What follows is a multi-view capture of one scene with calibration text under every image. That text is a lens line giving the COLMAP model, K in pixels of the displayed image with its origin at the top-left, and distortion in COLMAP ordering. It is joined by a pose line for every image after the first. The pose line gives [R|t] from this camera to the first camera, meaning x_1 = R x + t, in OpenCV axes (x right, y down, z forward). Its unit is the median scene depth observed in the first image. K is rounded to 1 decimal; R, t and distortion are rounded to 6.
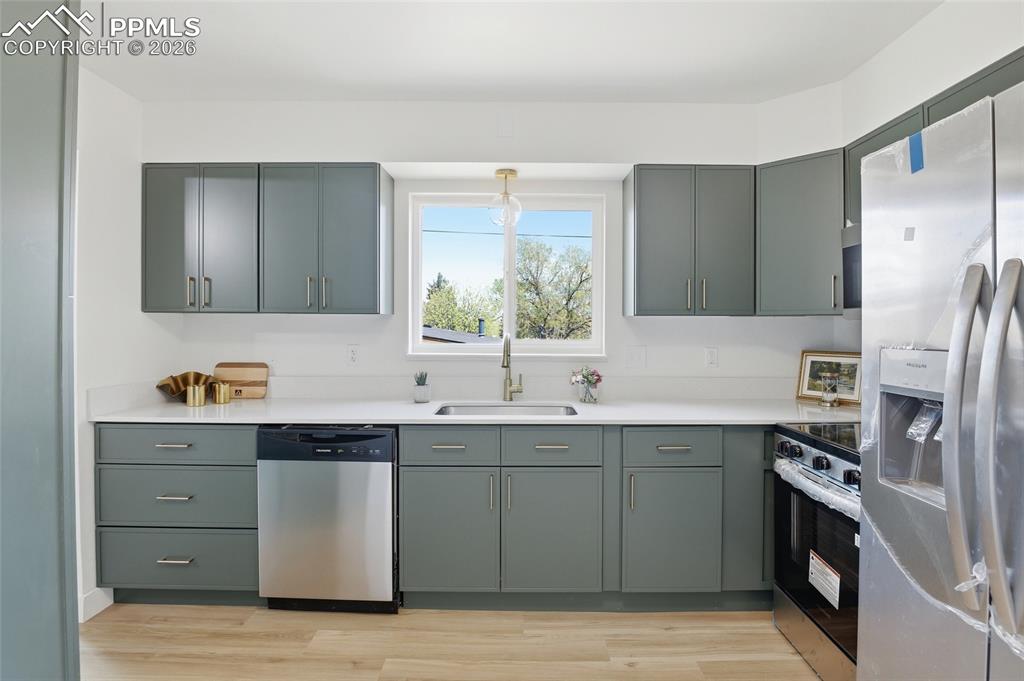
lens RADIAL K [[512.8, 0, 514.1], [0, 512.8, 326.8], [0, 0, 1]] dist [-0.029349, -0.000827]
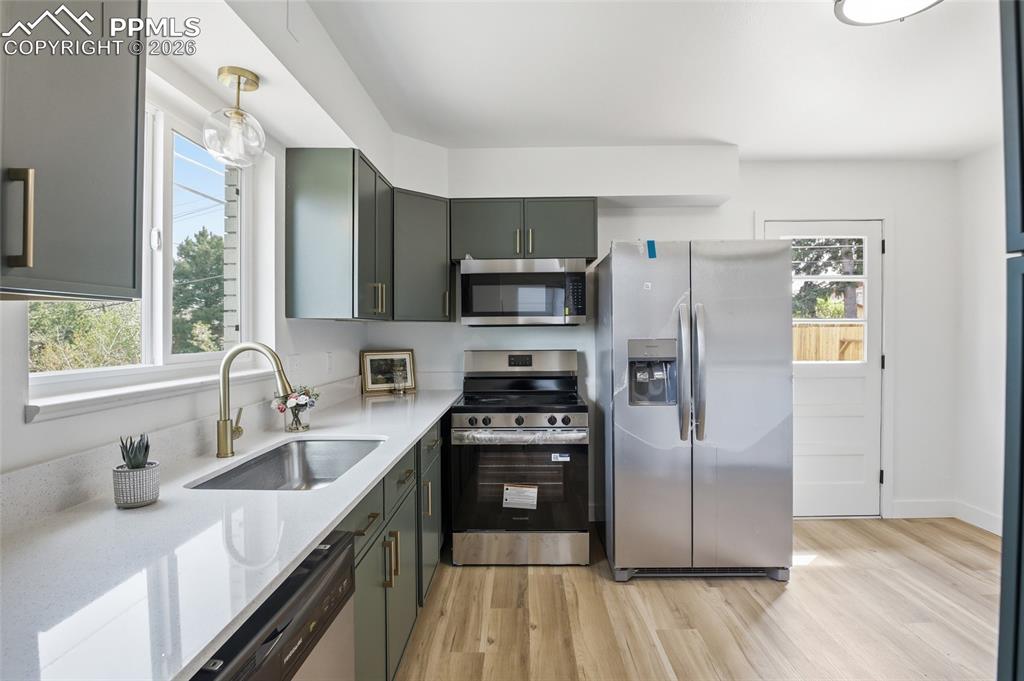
lens RADIAL K [[518.7, 0, 514.9], [0, 518.7, 334.4], [0, 0, 1]] dist [-0.022865, -0.000519]
pose [[0.005449, -0.008737, 0.999947, -0.780657], [0.007400, 0.999935, 0.008697, 0.001679], [-0.999958, 0.007352, 0.005513, 0.846138]]
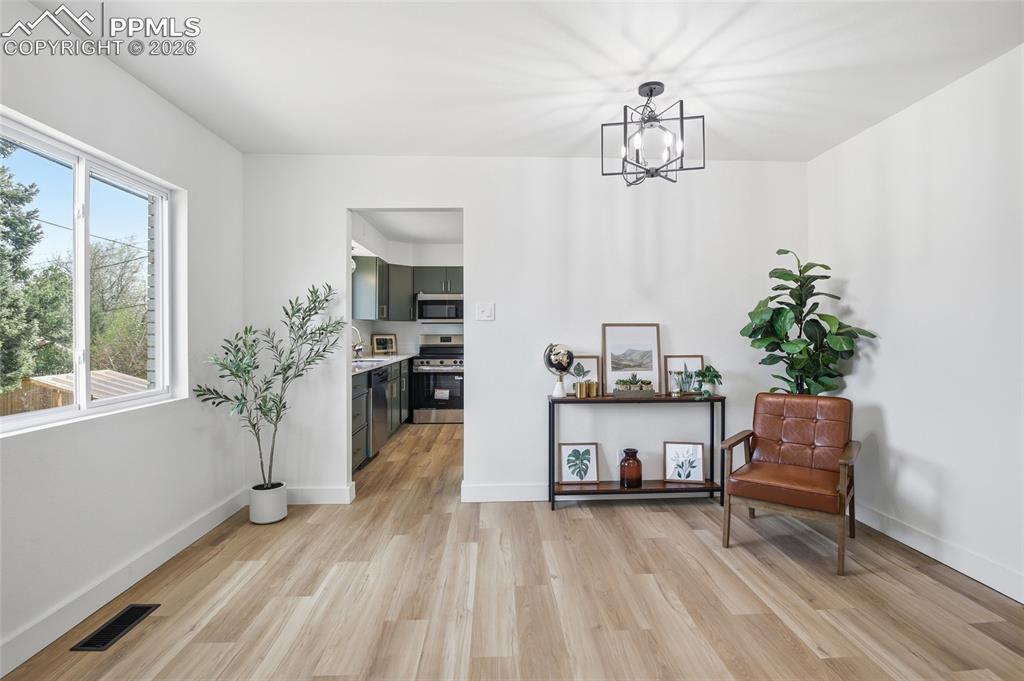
lens RADIAL K [[518.6, 0, 539.1], [0, 518.6, 338.5], [0, 0, 1]] dist [-0.001143, -0.000141]
pose [[-0.089651, -0.017471, 0.995820, -2.663174], [0.000276, 0.999846, 0.017567, 0.028871], [-0.995973, 0.001850, -0.089633, 0.537529]]
